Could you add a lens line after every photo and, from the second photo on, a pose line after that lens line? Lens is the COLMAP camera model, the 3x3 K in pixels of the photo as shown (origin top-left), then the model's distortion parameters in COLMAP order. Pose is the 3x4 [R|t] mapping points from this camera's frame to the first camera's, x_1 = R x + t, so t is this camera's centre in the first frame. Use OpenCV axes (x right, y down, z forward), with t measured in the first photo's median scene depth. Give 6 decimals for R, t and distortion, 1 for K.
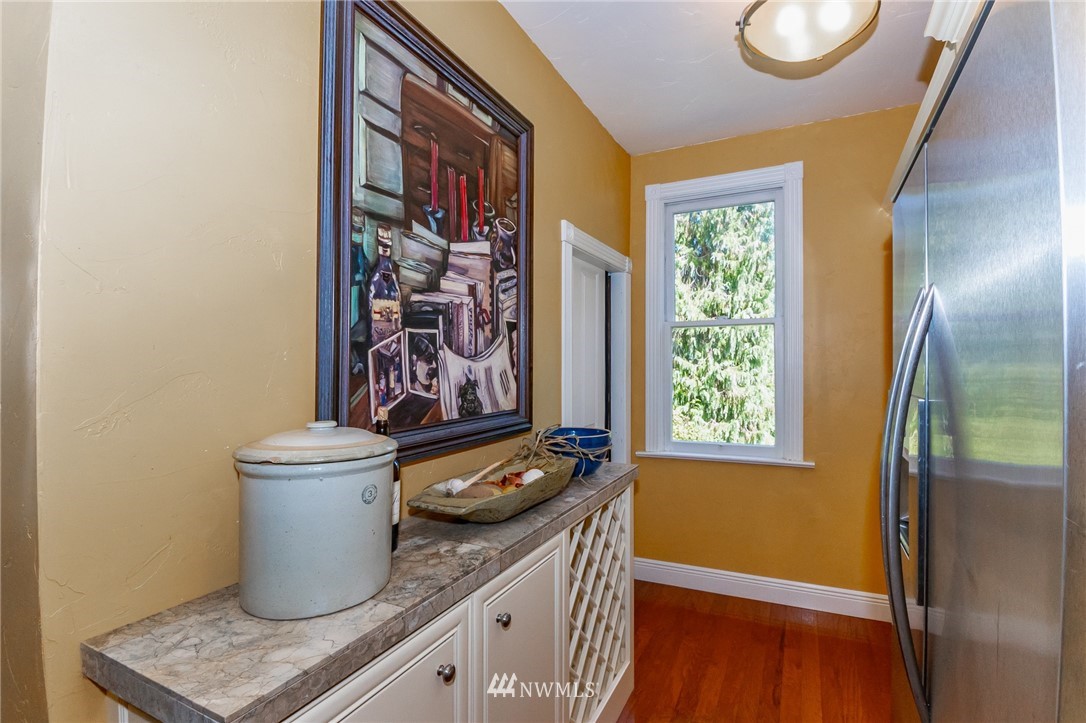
lens RADIAL K [[515.3, 0, 544.7], [0, 515.3, 358.3], [0, 0, 1]] dist [-0.016061, -0.003929]
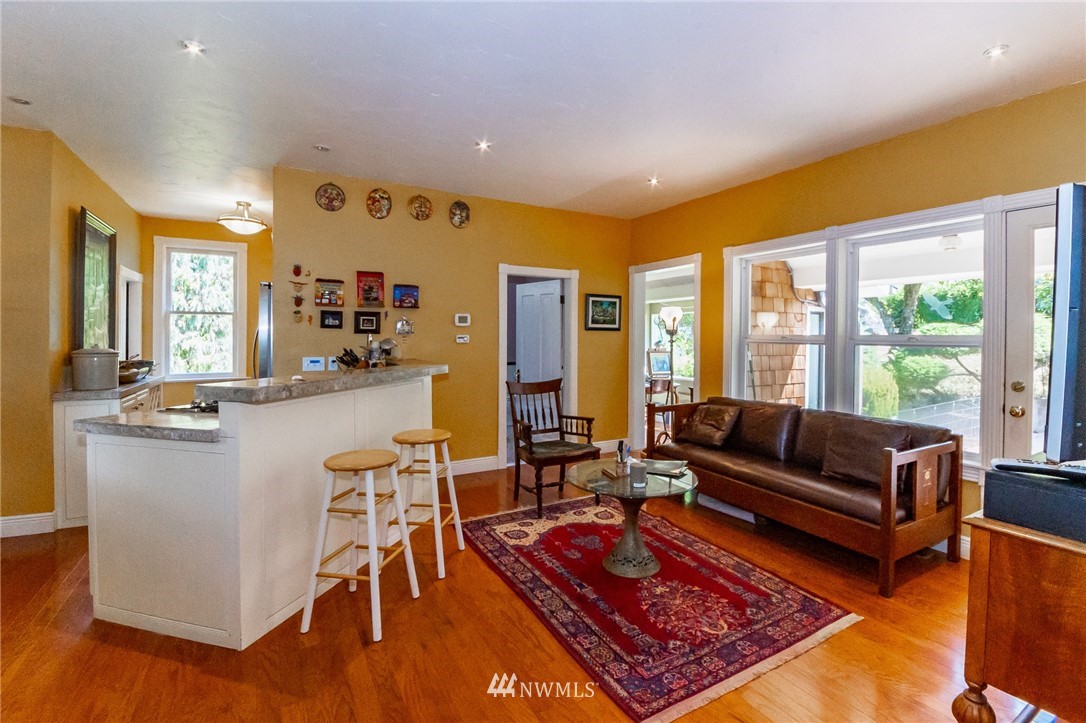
lens RADIAL K [[487.7, 0, 571.5], [0, 487.7, 339.4], [0, 0, 1]] dist [-0.015877, -0.003247]
pose [[0.526137, -0.001025, 0.850399, -0.115197], [-0.015233, 0.999827, 0.010630, -0.002585], [-0.850264, -0.018547, 0.526030, -0.283847]]
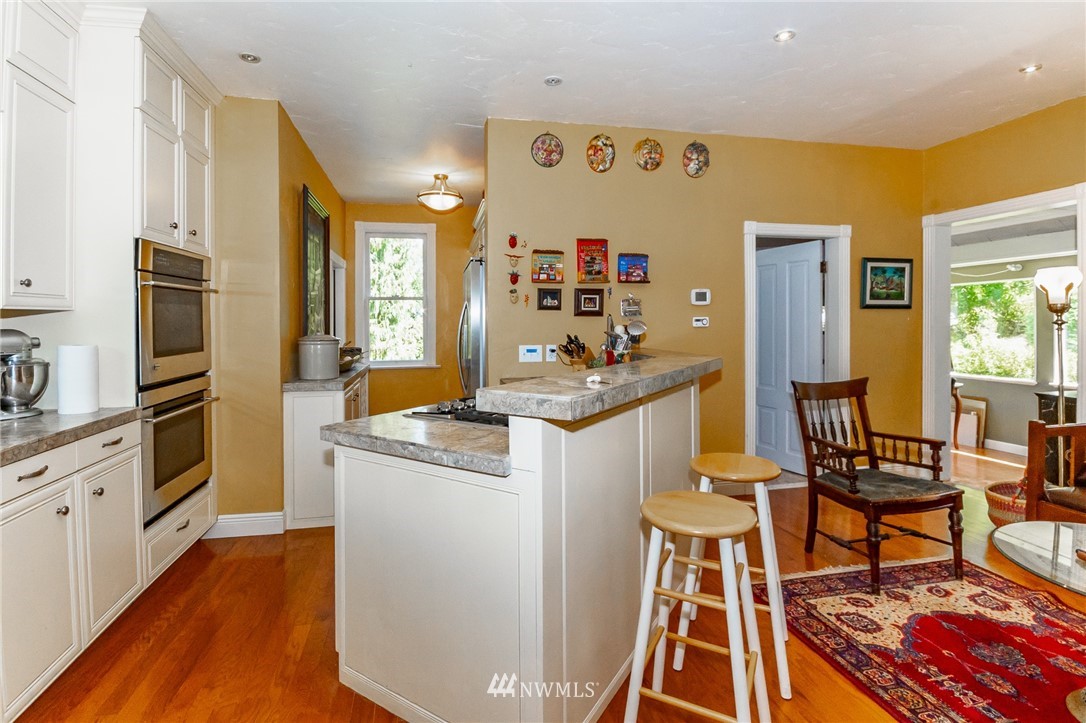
lens RADIAL K [[515.3, 0, 533.4], [0, 515.3, 323.2], [0, 0, 1]] dist [-0.016061, -0.003929]
pose [[0.782020, -0.004420, 0.623238, -0.106428], [-0.002779, 0.999940, 0.010579, 0.000089], [-0.623247, -0.010005, 0.781961, -0.192987]]
